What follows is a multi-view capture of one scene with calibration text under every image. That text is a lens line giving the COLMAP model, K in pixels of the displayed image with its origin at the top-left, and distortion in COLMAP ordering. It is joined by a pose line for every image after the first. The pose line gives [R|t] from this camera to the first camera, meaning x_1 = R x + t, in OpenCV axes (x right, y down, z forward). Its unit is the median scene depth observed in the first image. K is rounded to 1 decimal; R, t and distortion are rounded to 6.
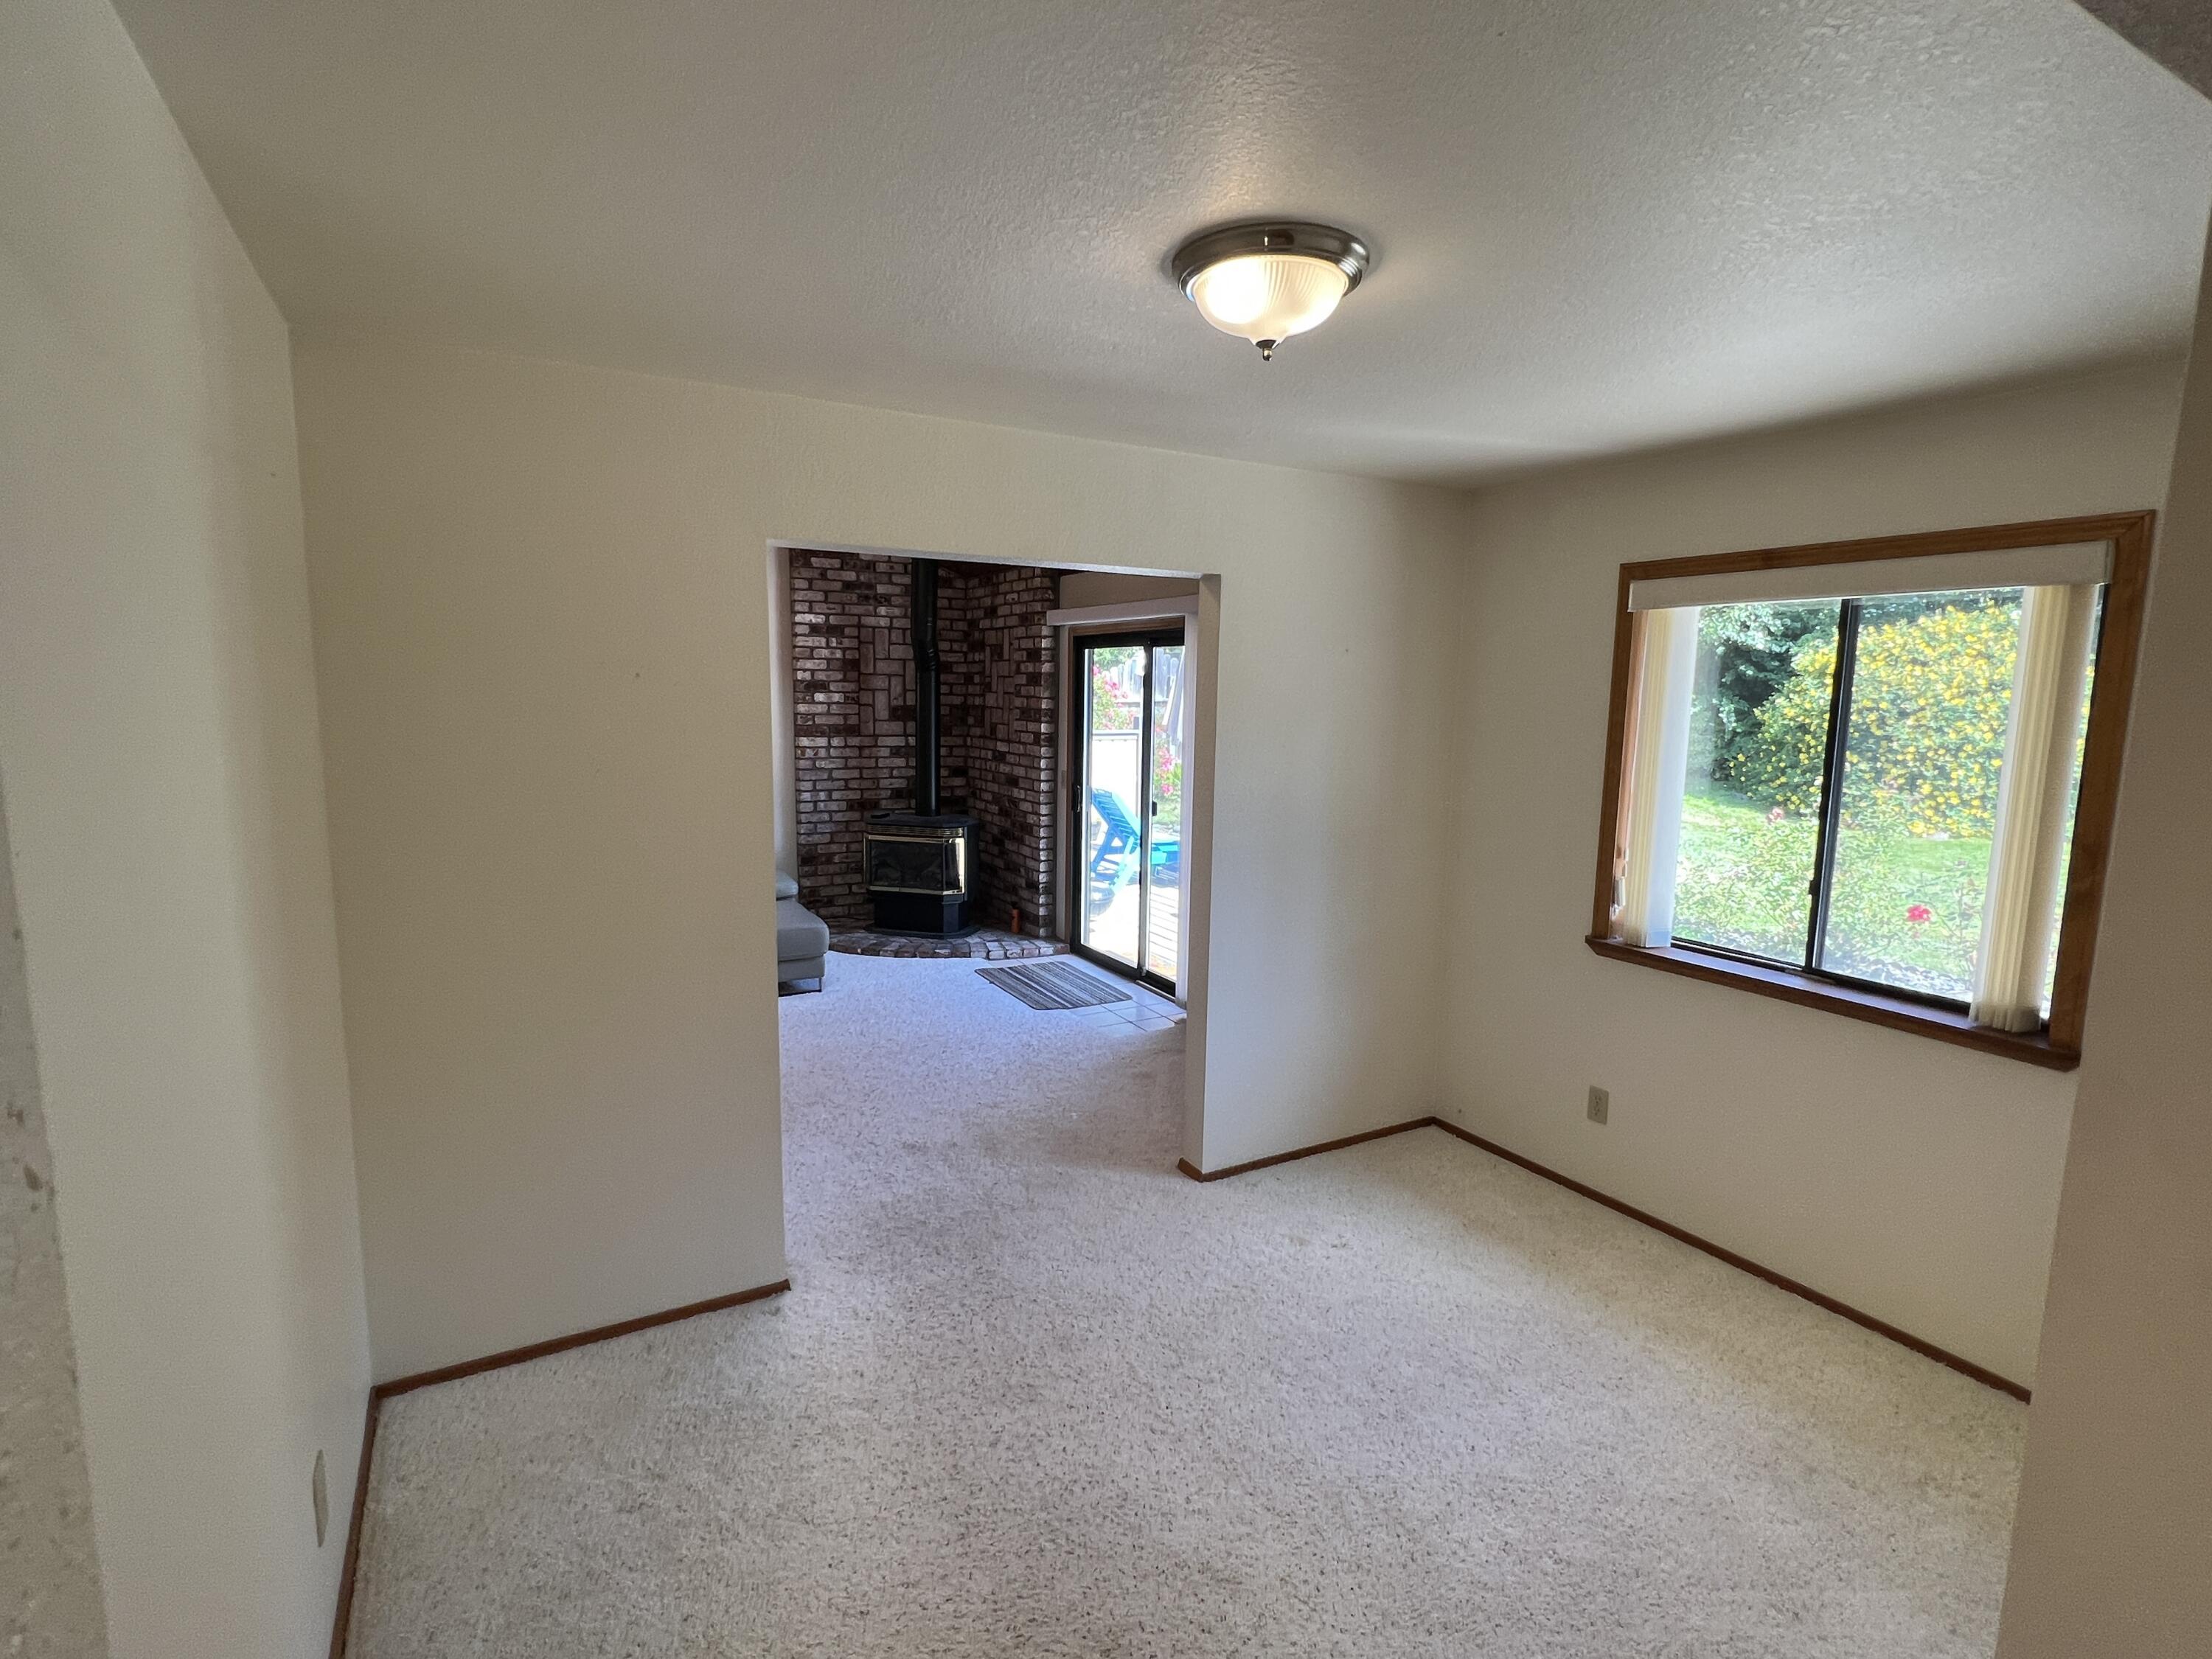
lens RADIAL K [[1064.8, 0, 1114.0], [0, 1064.8, 824.4], [0, 0, 1]] dist [-0.002608, -0.000297]
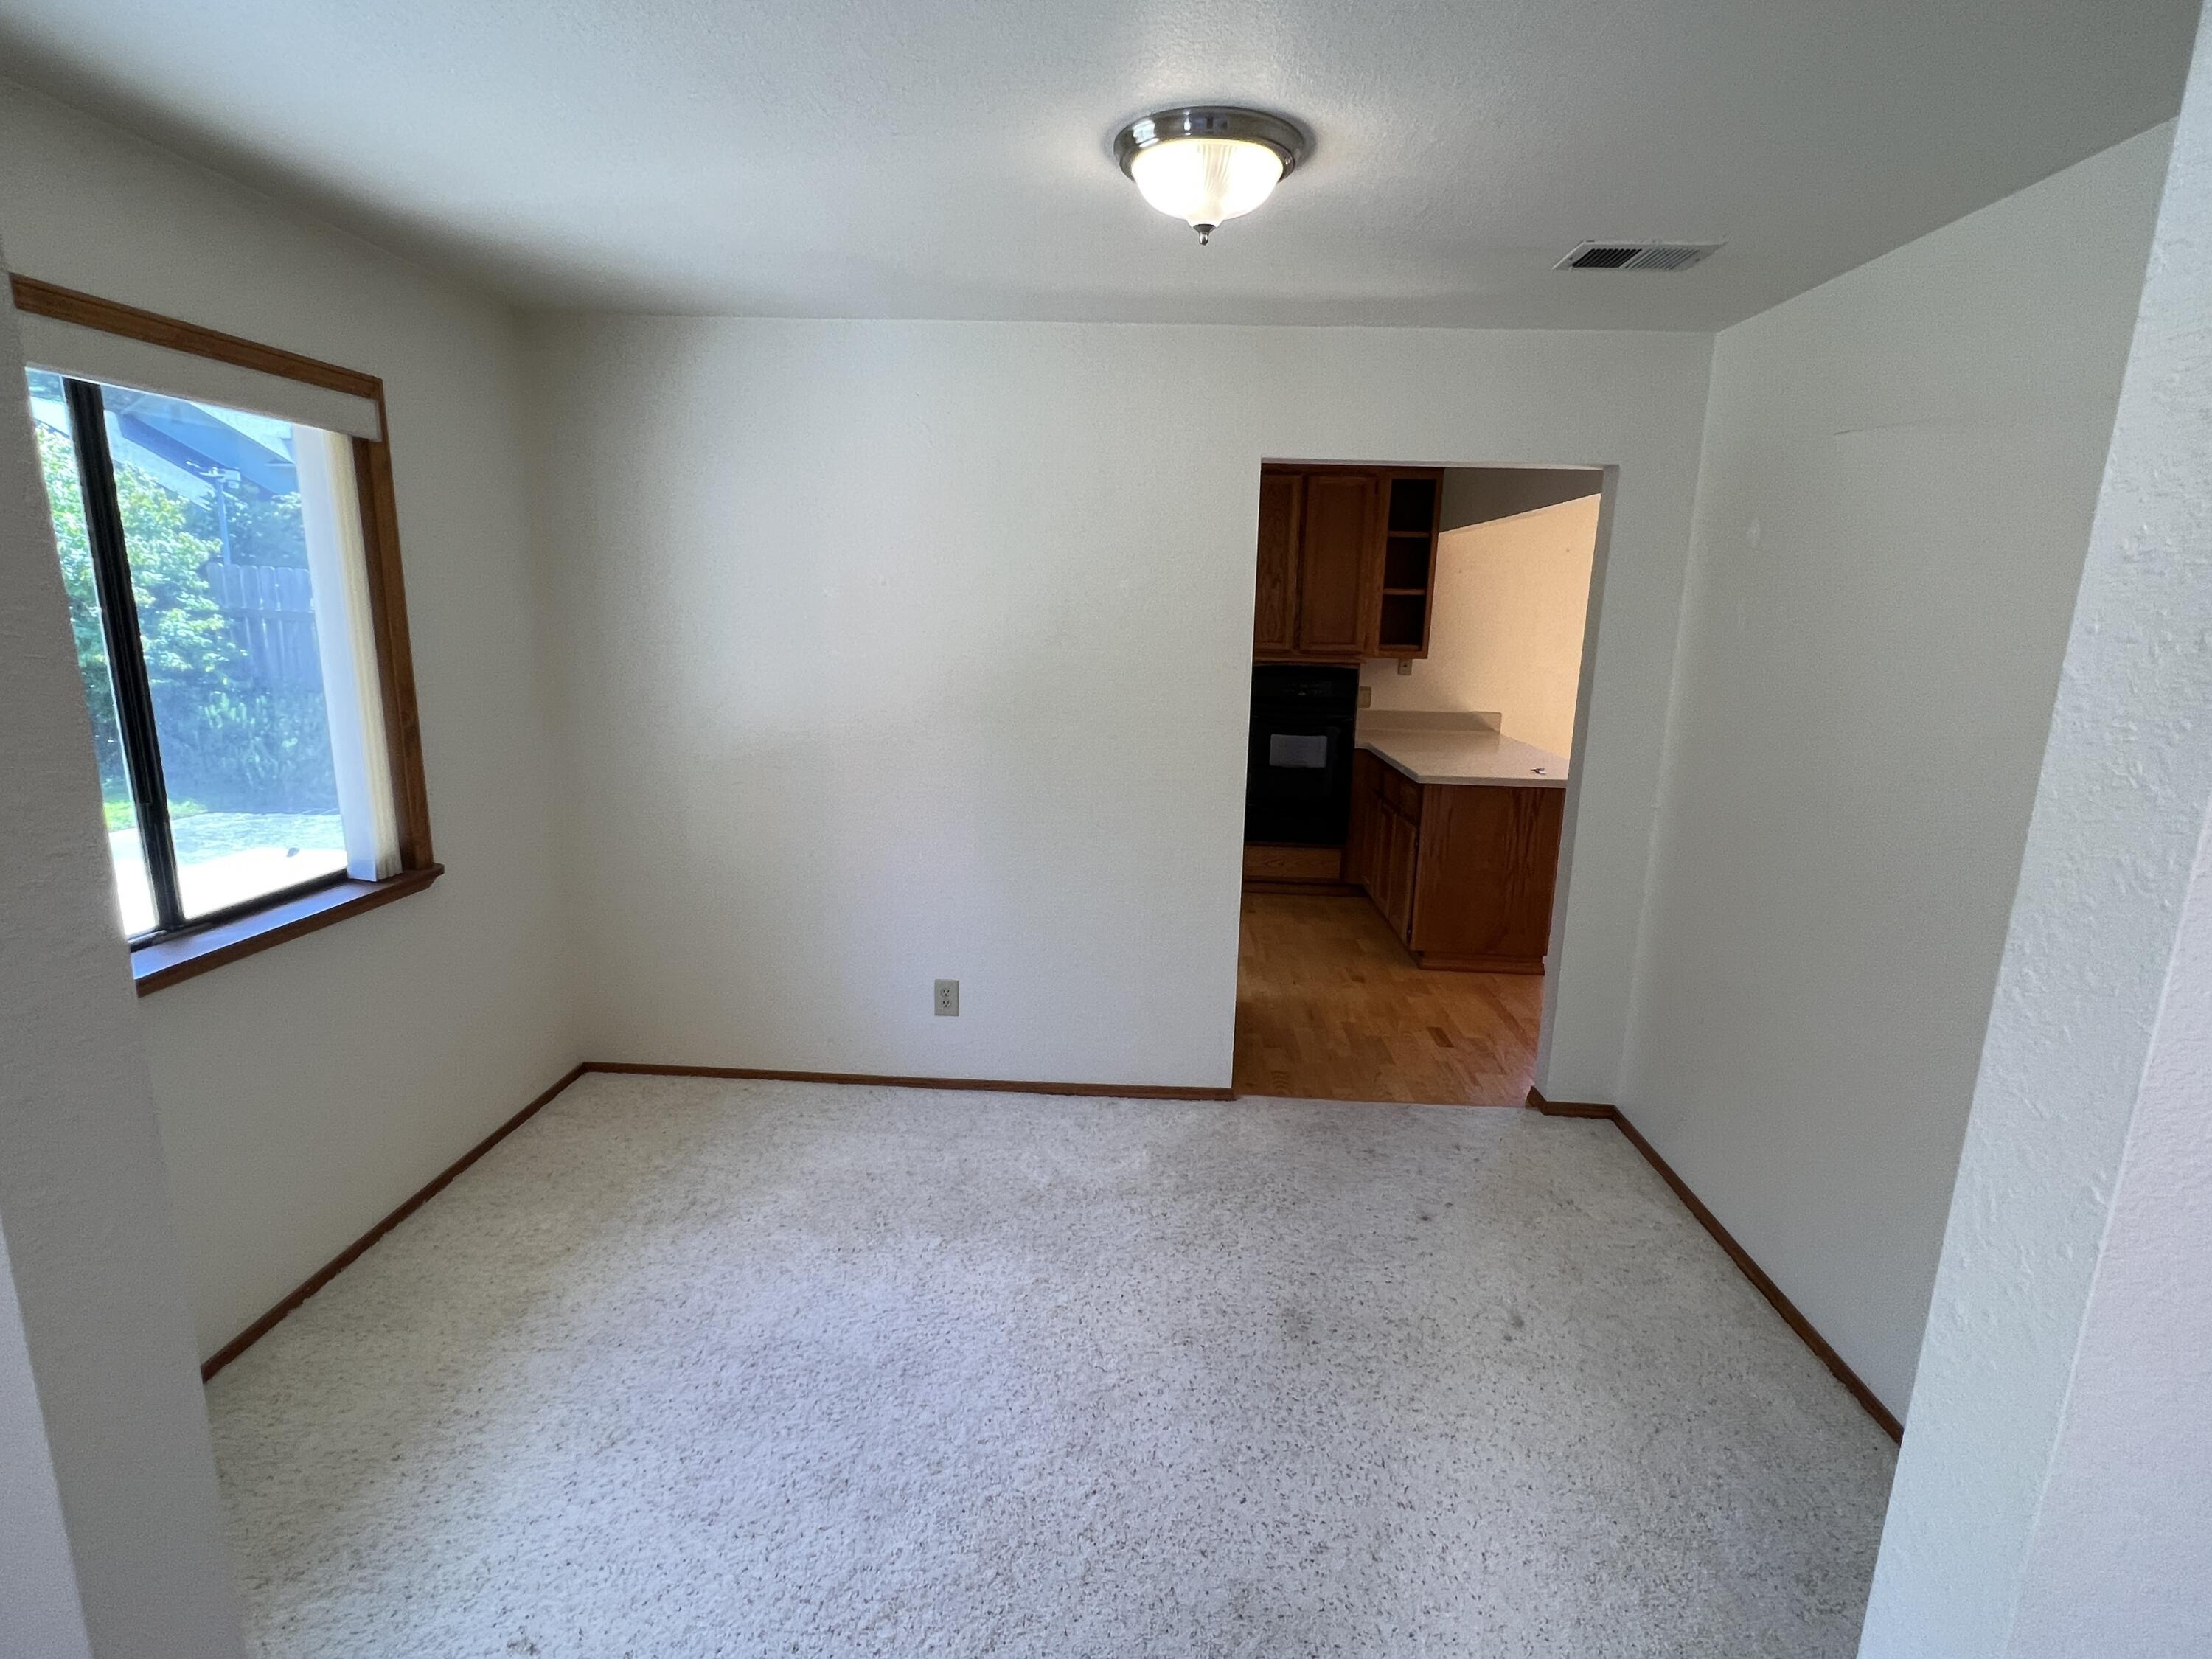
lens RADIAL K [[1064.8, 0, 1114.0], [0, 1064.8, 824.4], [0, 0, 1]] dist [-0.002608, -0.000297]
pose [[-0.837840, -0.148219, 0.525409, -0.336870], [0.033480, 0.946674, 0.320449, -0.188431], [-0.544888, 0.286076, -0.788199, 1.644677]]
